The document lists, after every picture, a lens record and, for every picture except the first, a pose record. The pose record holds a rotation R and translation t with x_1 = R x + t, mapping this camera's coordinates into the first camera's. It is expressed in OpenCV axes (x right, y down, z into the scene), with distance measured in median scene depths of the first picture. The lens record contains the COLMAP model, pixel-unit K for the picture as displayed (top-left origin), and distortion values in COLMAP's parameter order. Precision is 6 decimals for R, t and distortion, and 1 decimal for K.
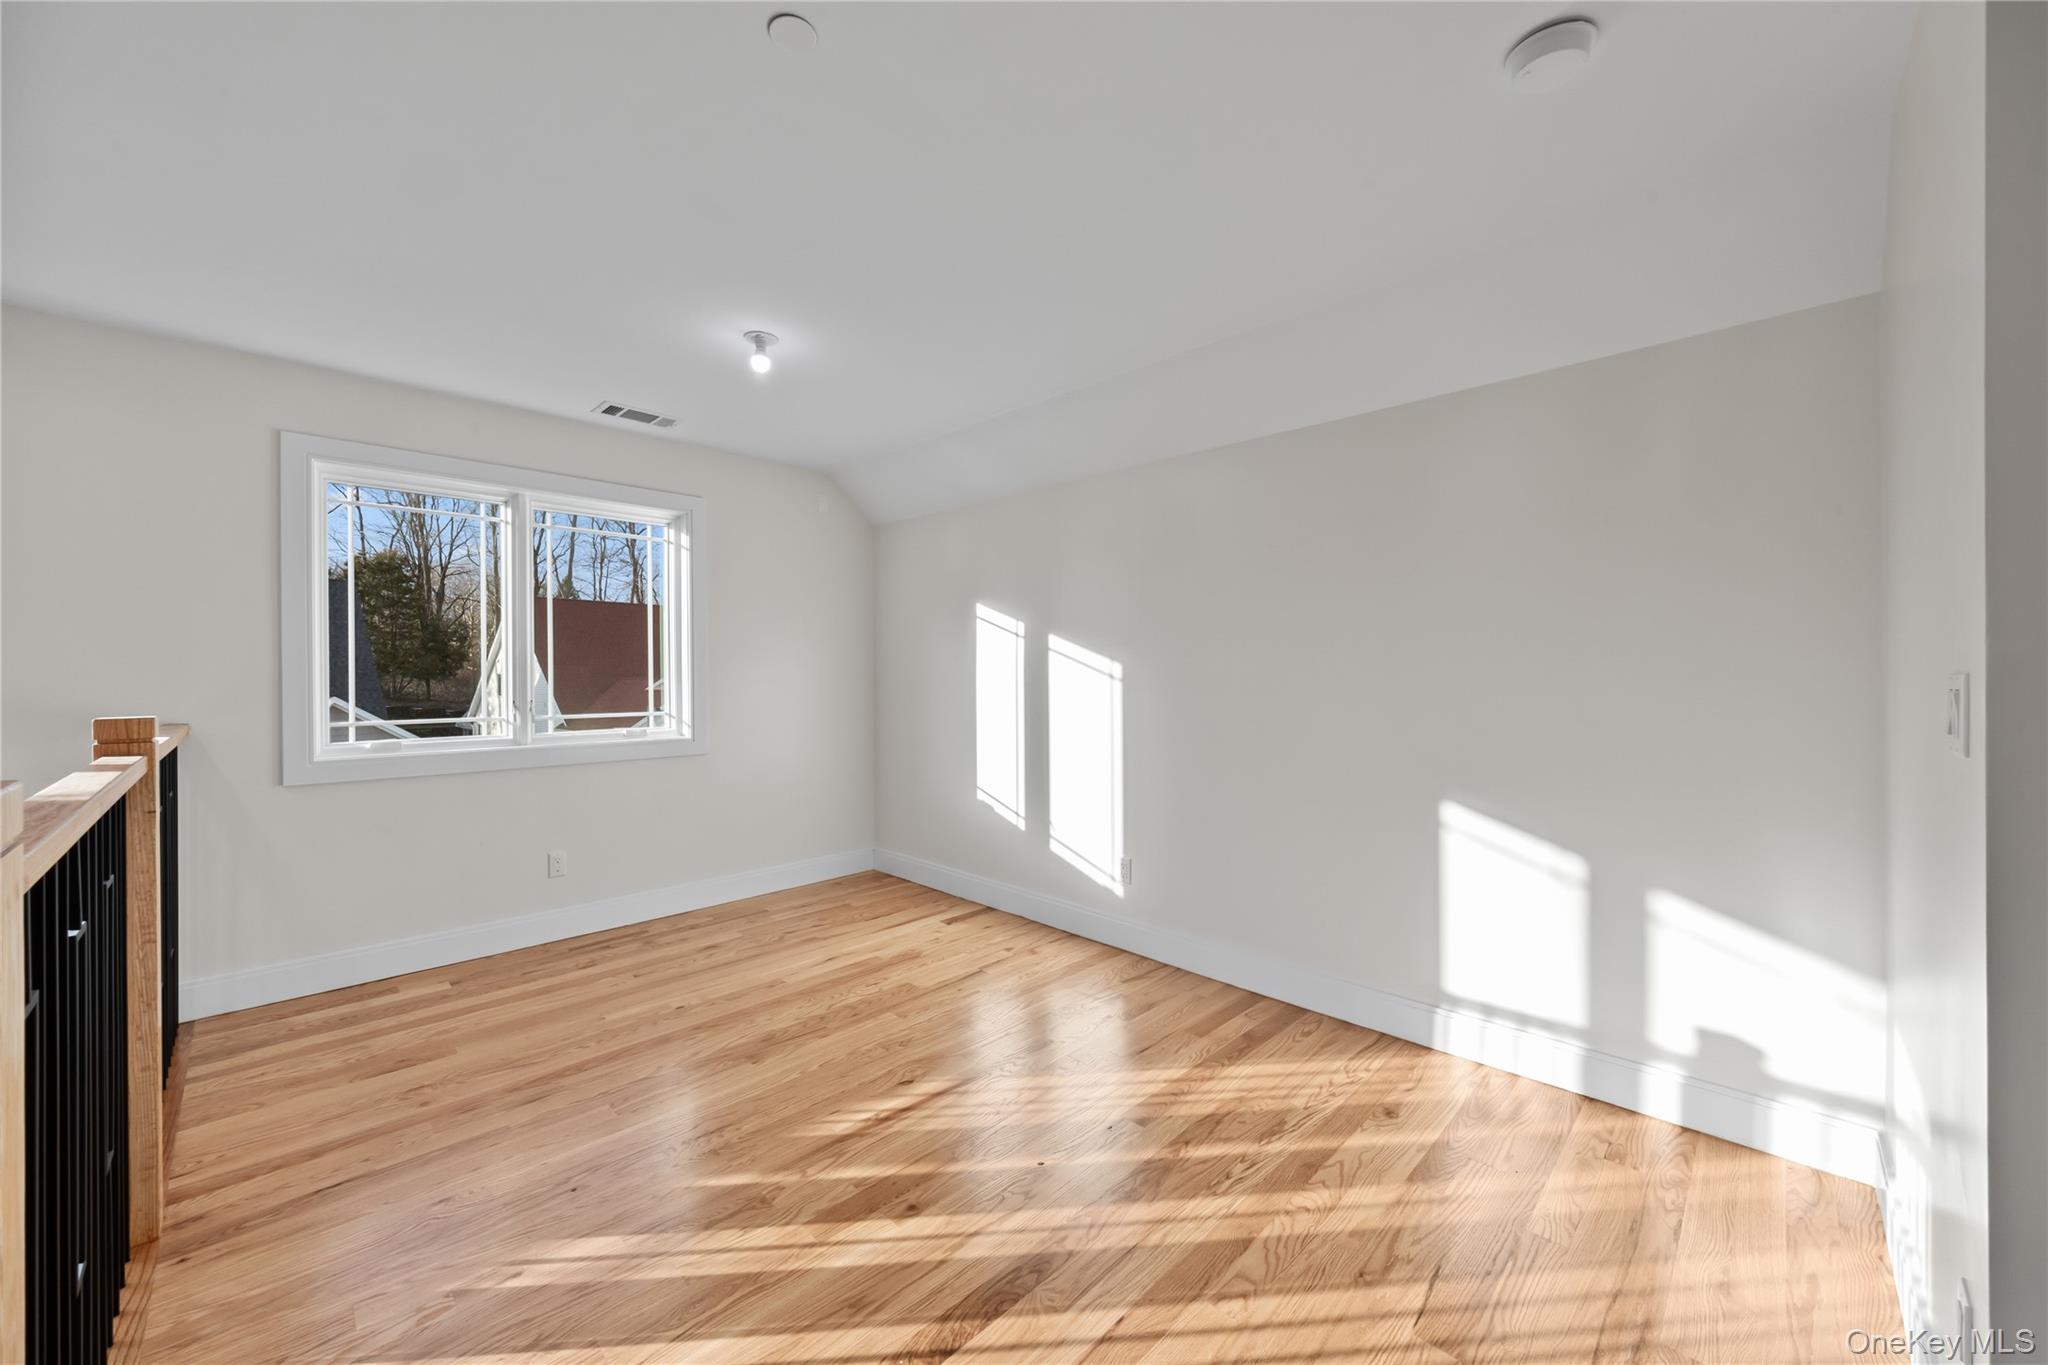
lens RADIAL K [[766.7, 0, 1022.1], [0, 766.7, 678.2], [0, 0, 1]] dist [0.001938, -0.002331]
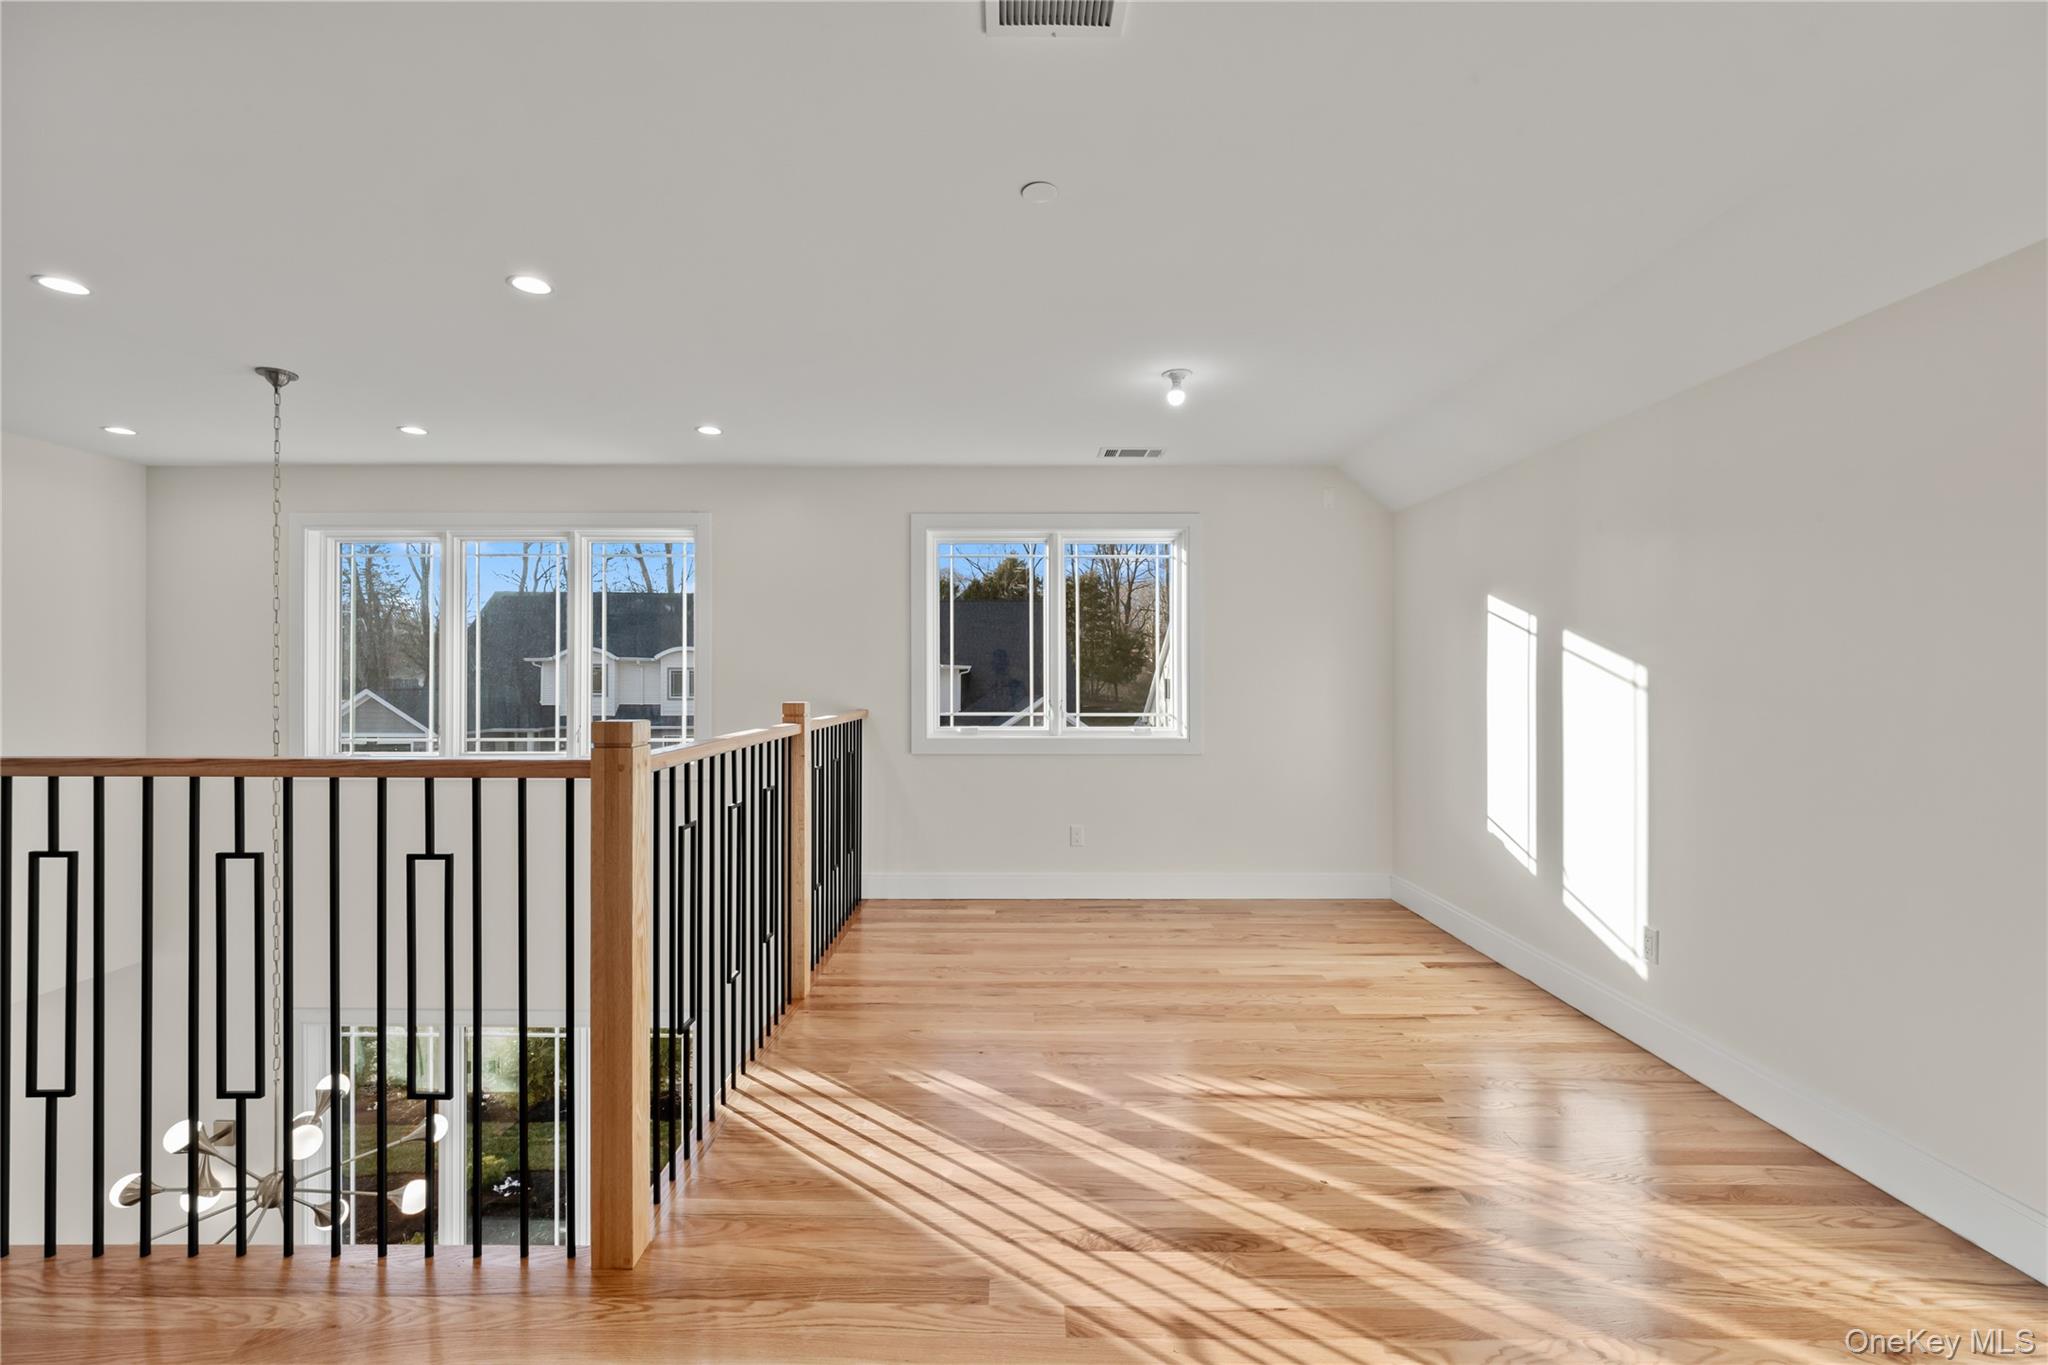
lens RADIAL K [[860.5, 0, 1020.3], [0, 860.5, 687.3], [0, 0, 1]] dist [-0.001803, -0.001828]
pose [[0.713114, 0.010911, -0.700963, 0.292674], [-0.008356, 0.999940, 0.007064, -0.000696], [0.700998, 0.000820, 0.713163, -0.029880]]
